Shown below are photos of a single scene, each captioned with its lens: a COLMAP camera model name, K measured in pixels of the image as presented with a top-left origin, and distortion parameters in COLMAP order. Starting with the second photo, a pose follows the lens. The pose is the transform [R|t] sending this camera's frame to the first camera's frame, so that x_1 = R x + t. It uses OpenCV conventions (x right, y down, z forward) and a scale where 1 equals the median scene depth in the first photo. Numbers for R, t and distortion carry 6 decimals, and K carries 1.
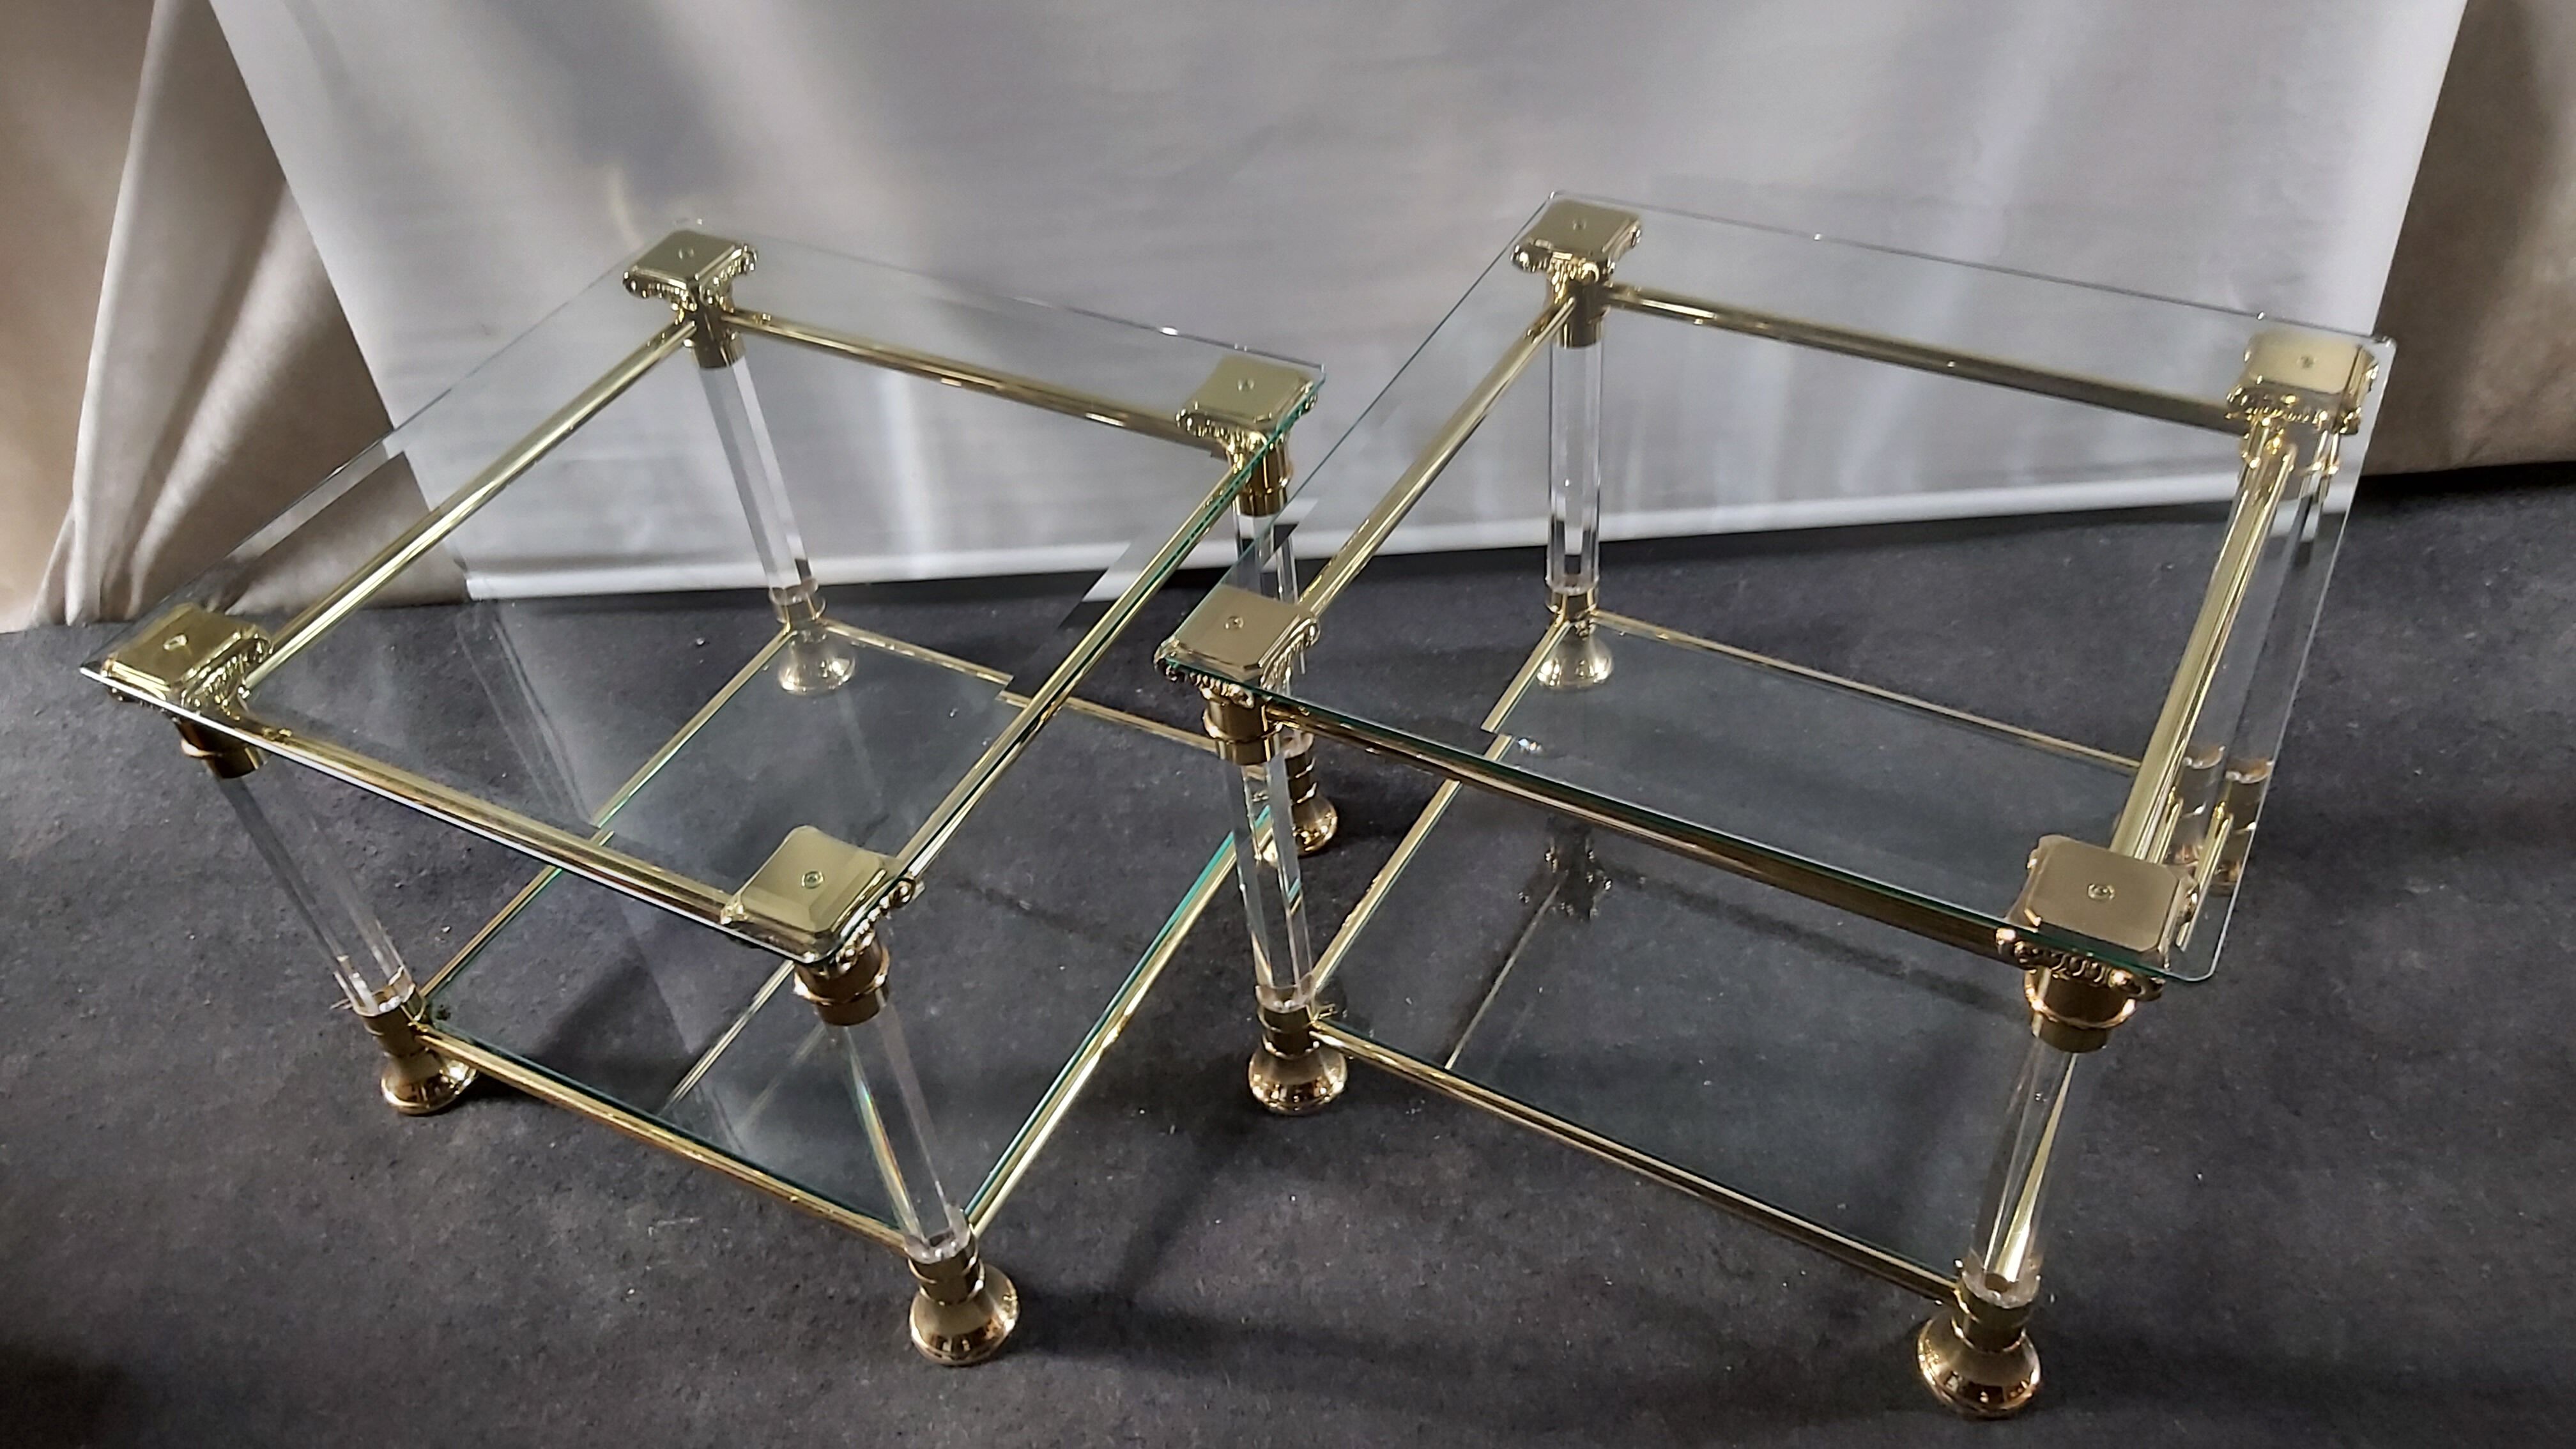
lens RADIAL K [[2002.4, 0, 1249.1], [0, 2002.4, 734.6], [0, 0, 1]] dist [0.090828, -0.164060]
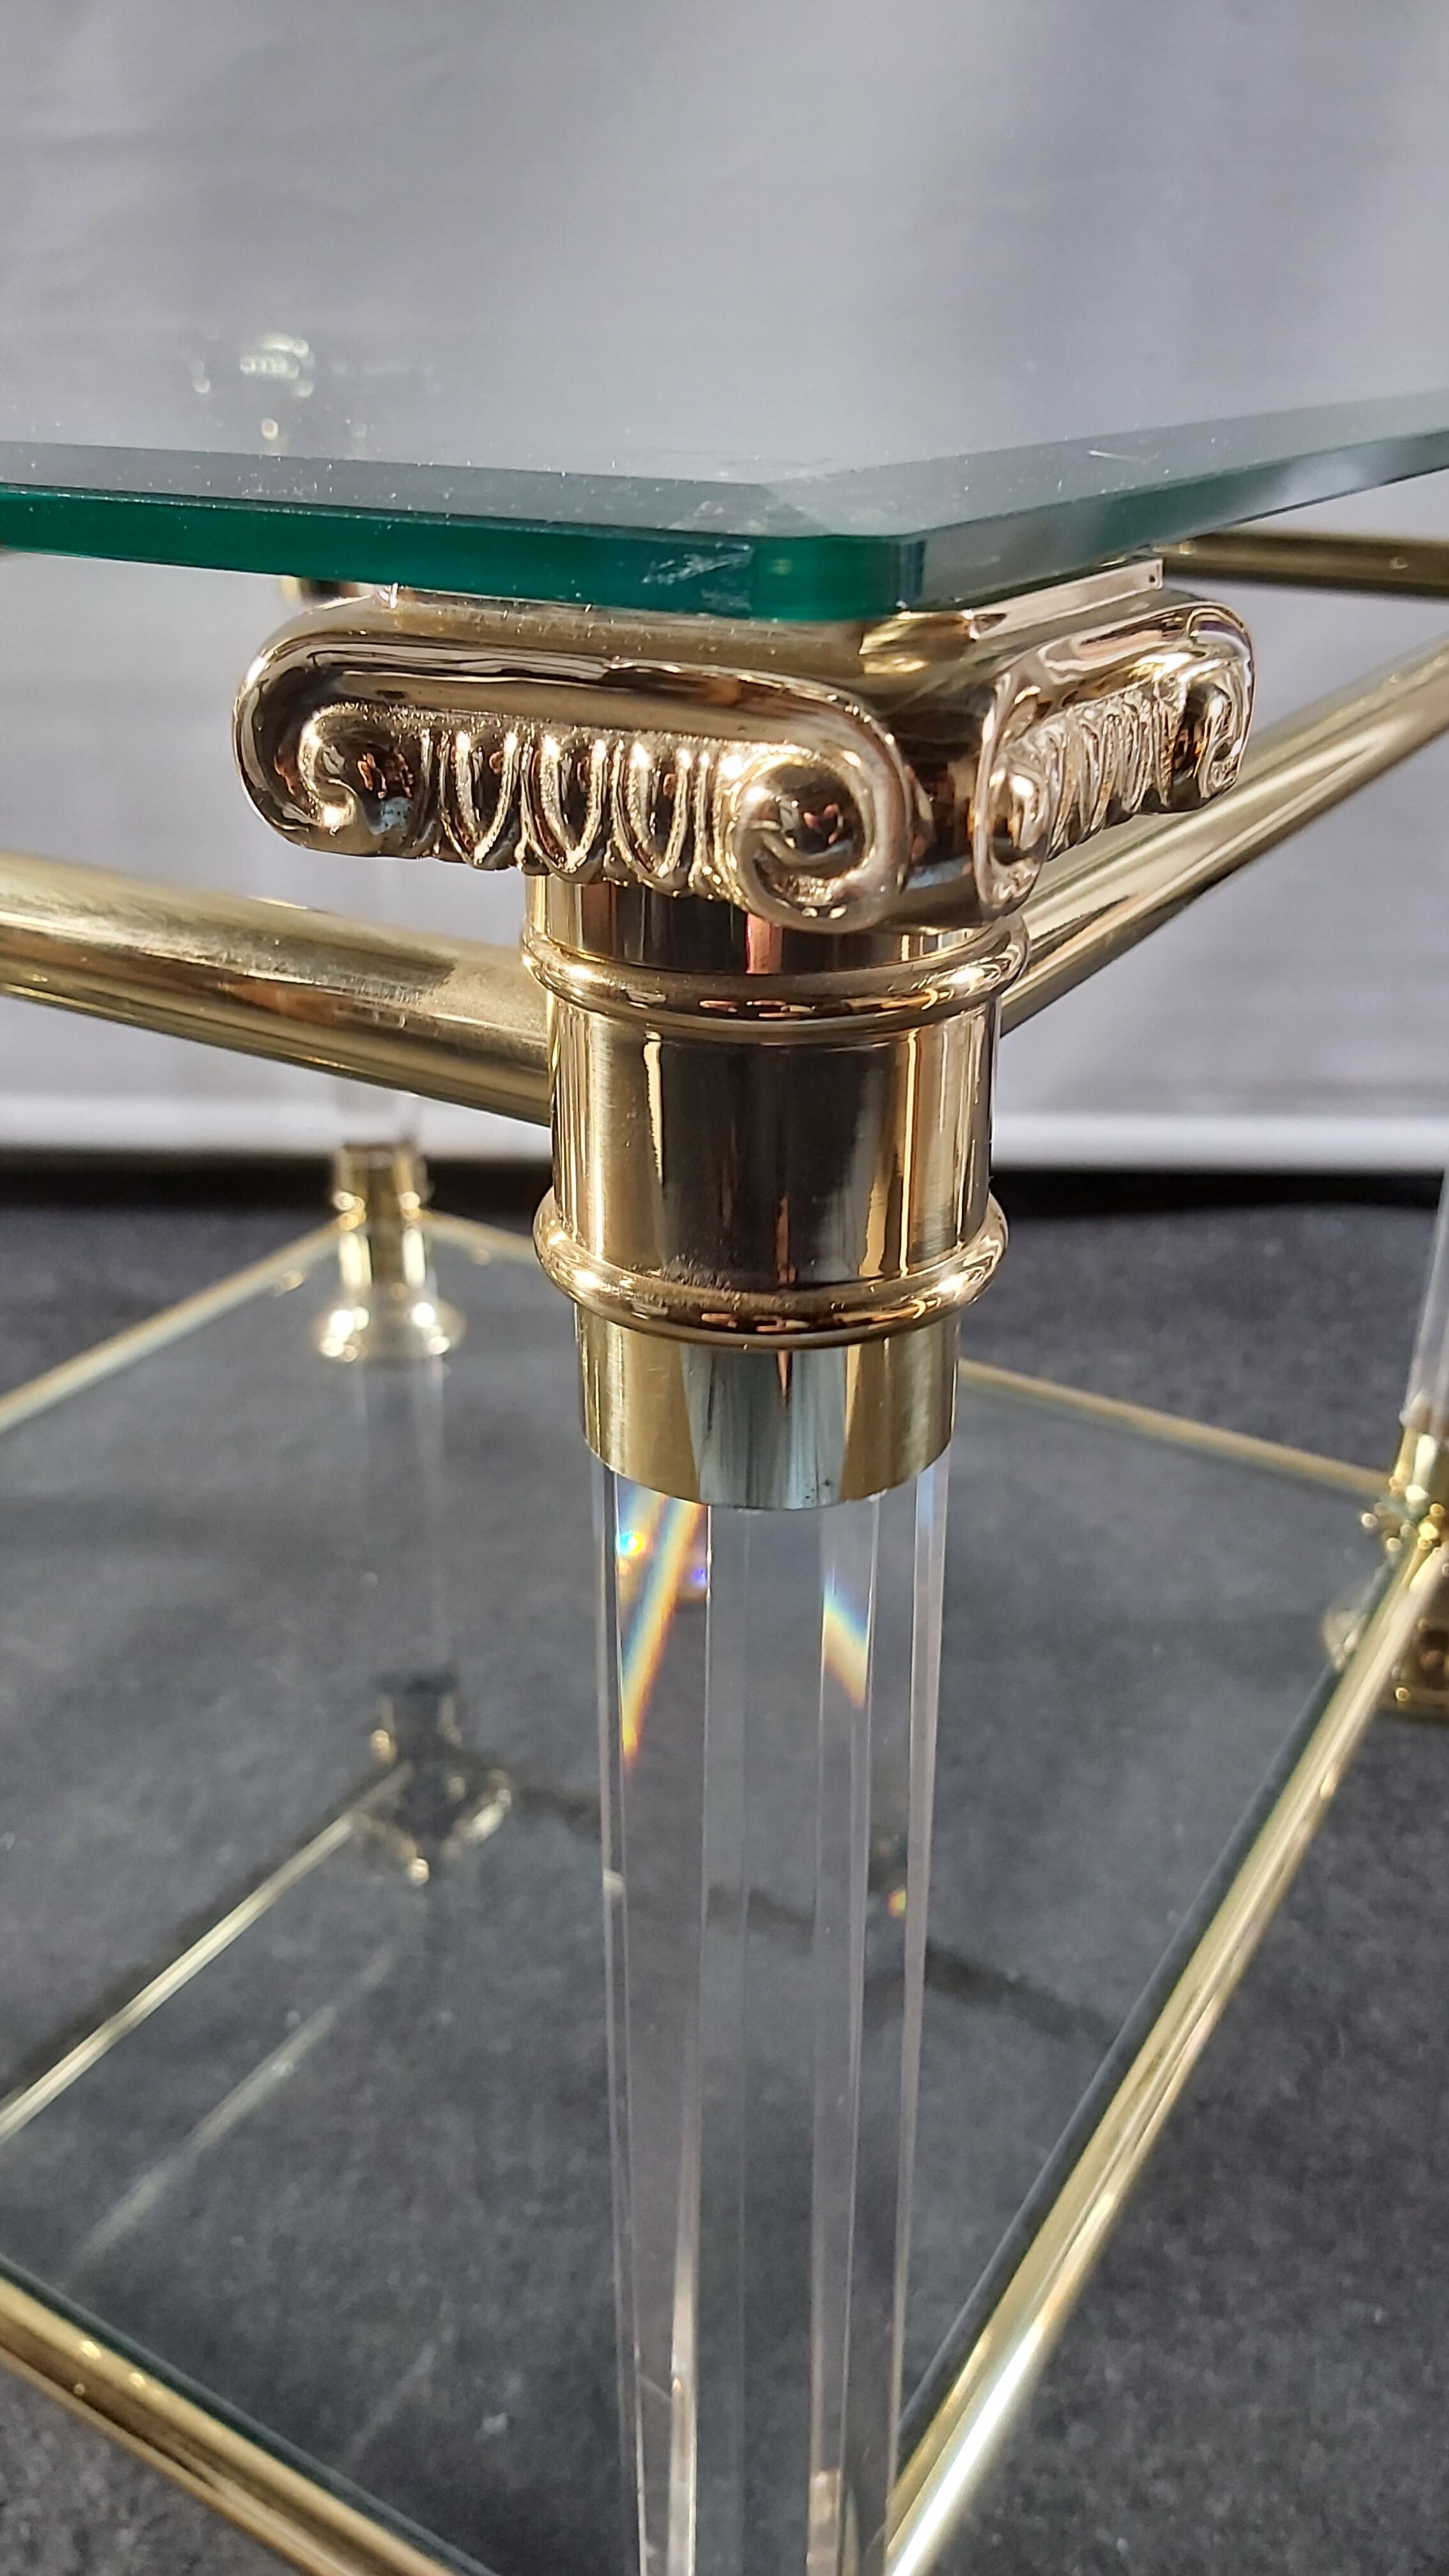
lens RADIAL K [[2037.7, 0, 724.5], [0, 2037.7, 1288.0], [0, 0, 1]] dist [0.086979, -0.181297]
pose [[0.995511, 0.089394, 0.031092, 0.284590], [-0.075550, 0.948422, -0.307876, 0.143551], [-0.057010, 0.304145, 0.950918, 0.562341]]
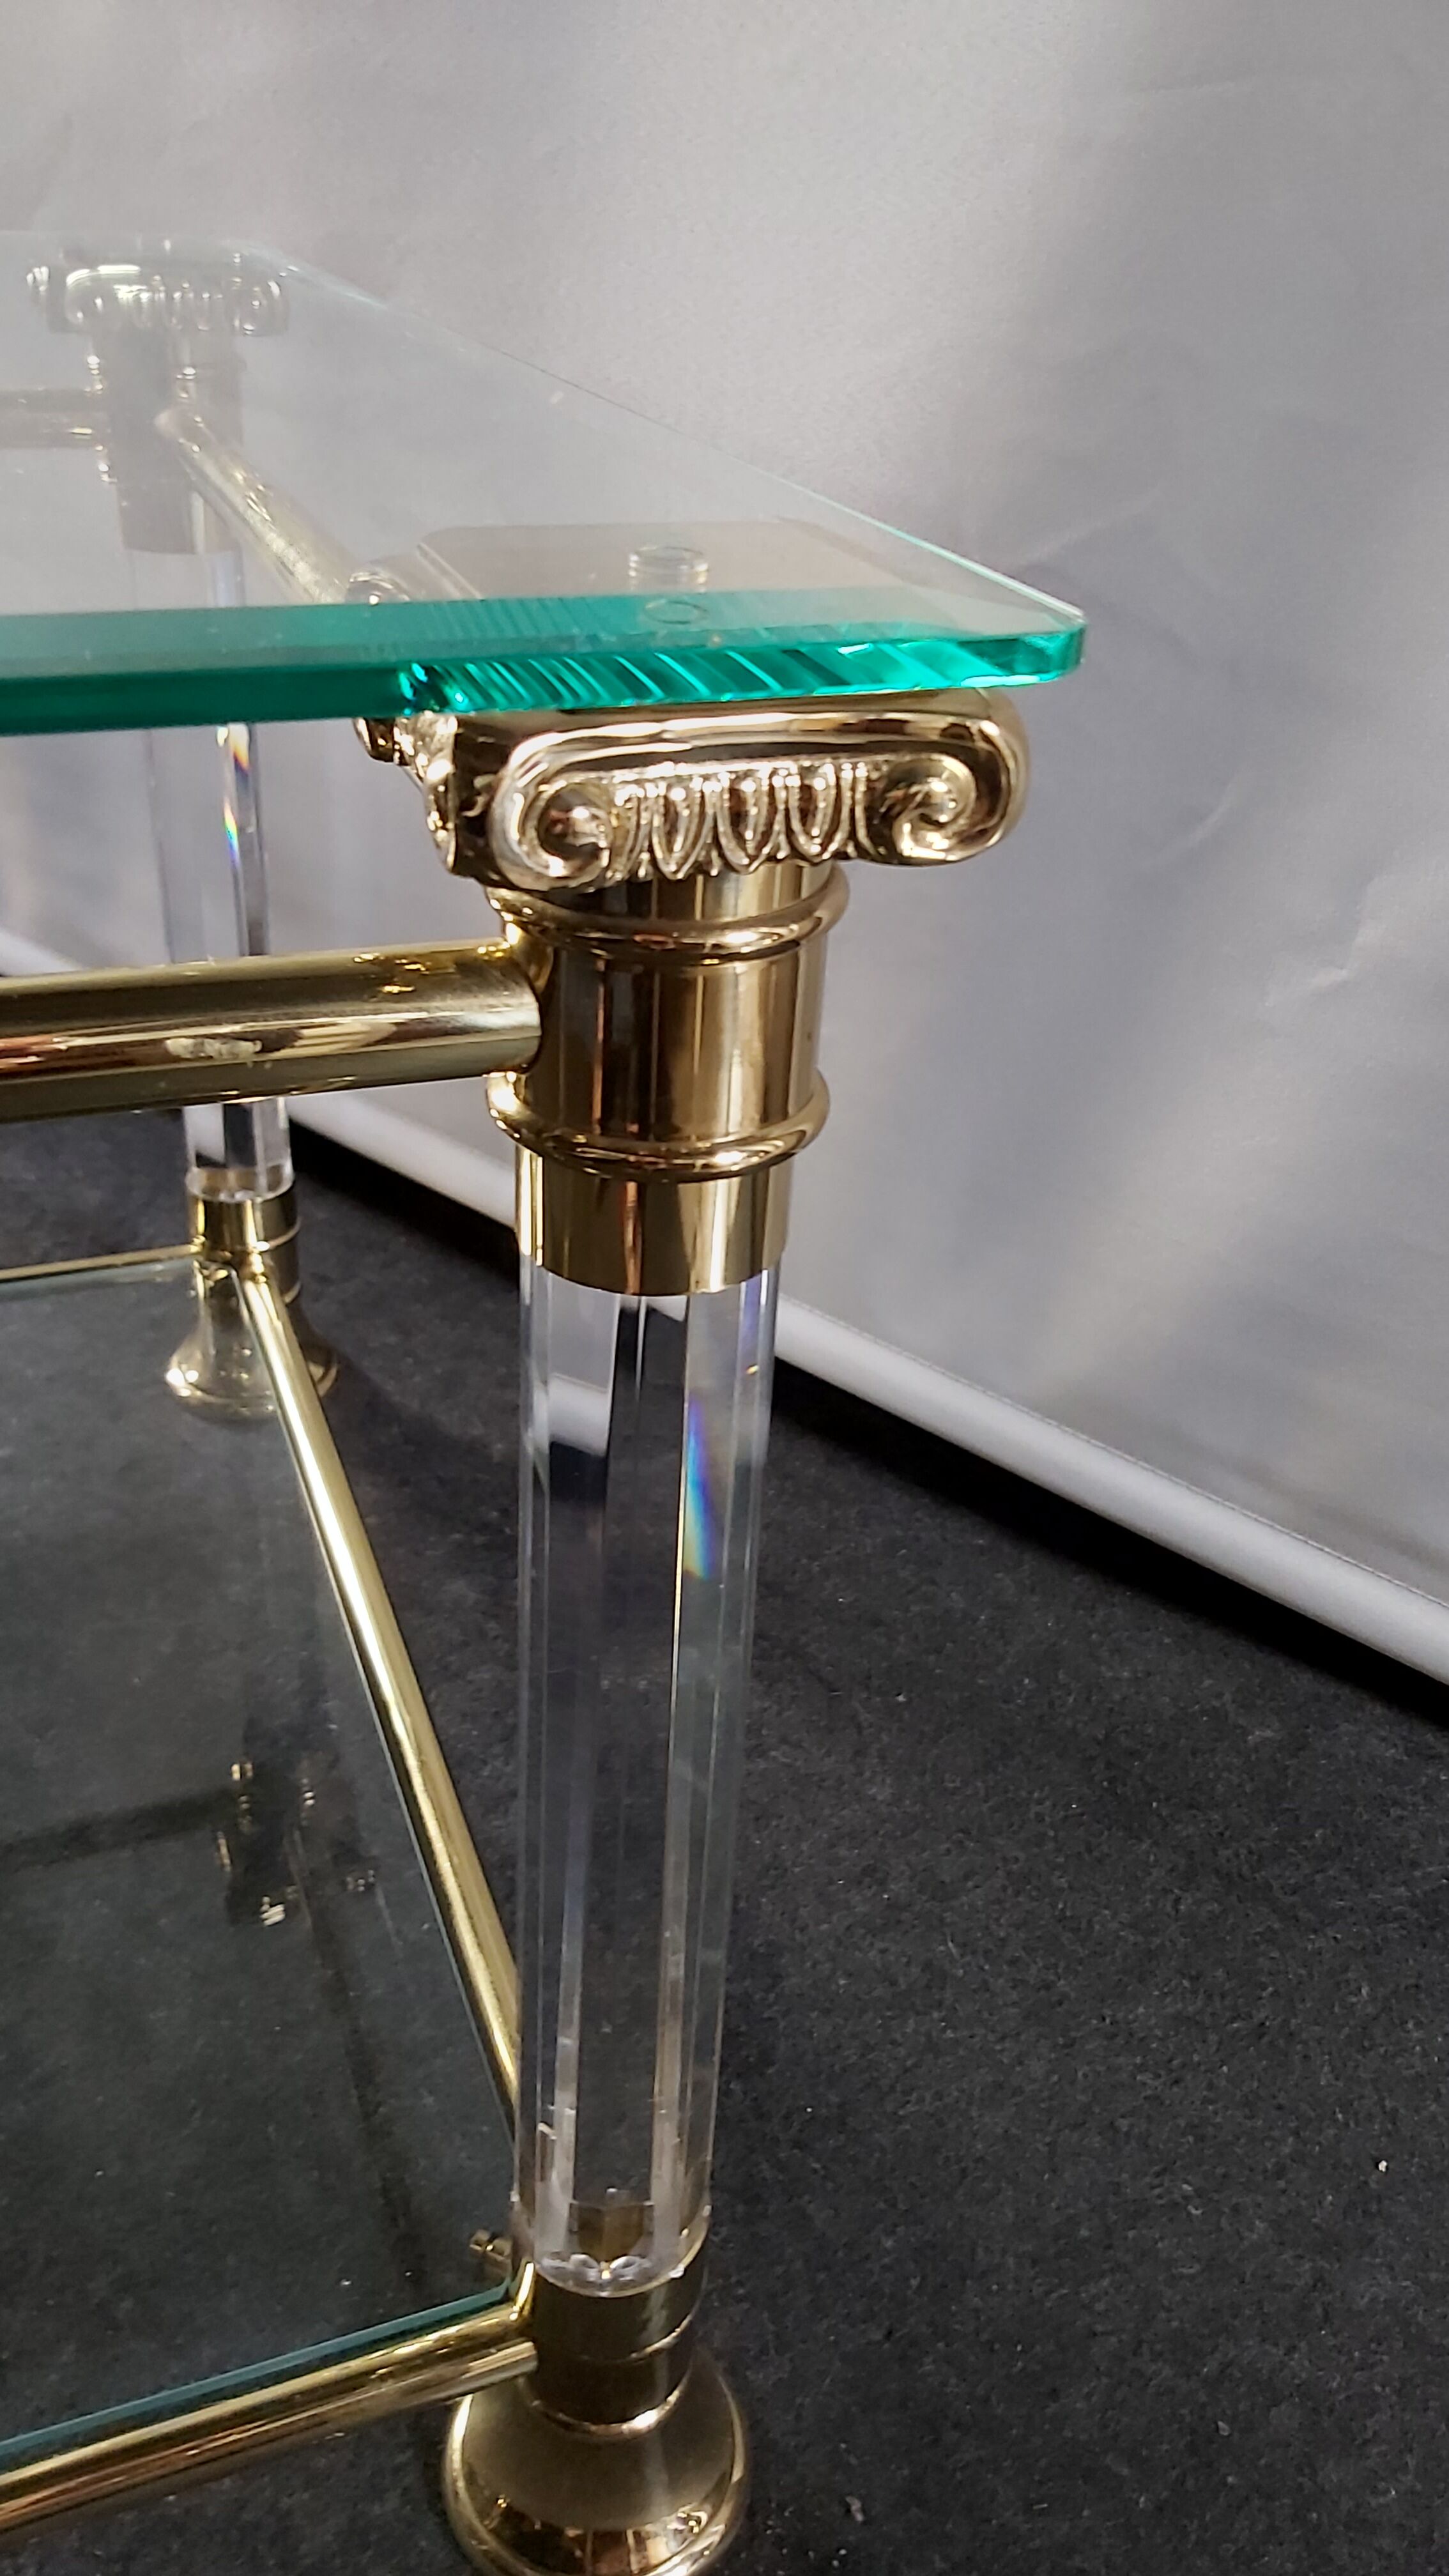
lens RADIAL K [[2002.4, 0, 724.5], [0, 2002.4, 1288.0], [0, 0, 1]] dist [0.090828, -0.164060]
pose [[0.773005, 0.428845, -0.467499, 0.574755], [-0.519598, 0.850777, -0.078718, -0.089925], [0.363979, 0.303761, 0.880482, 0.733966]]
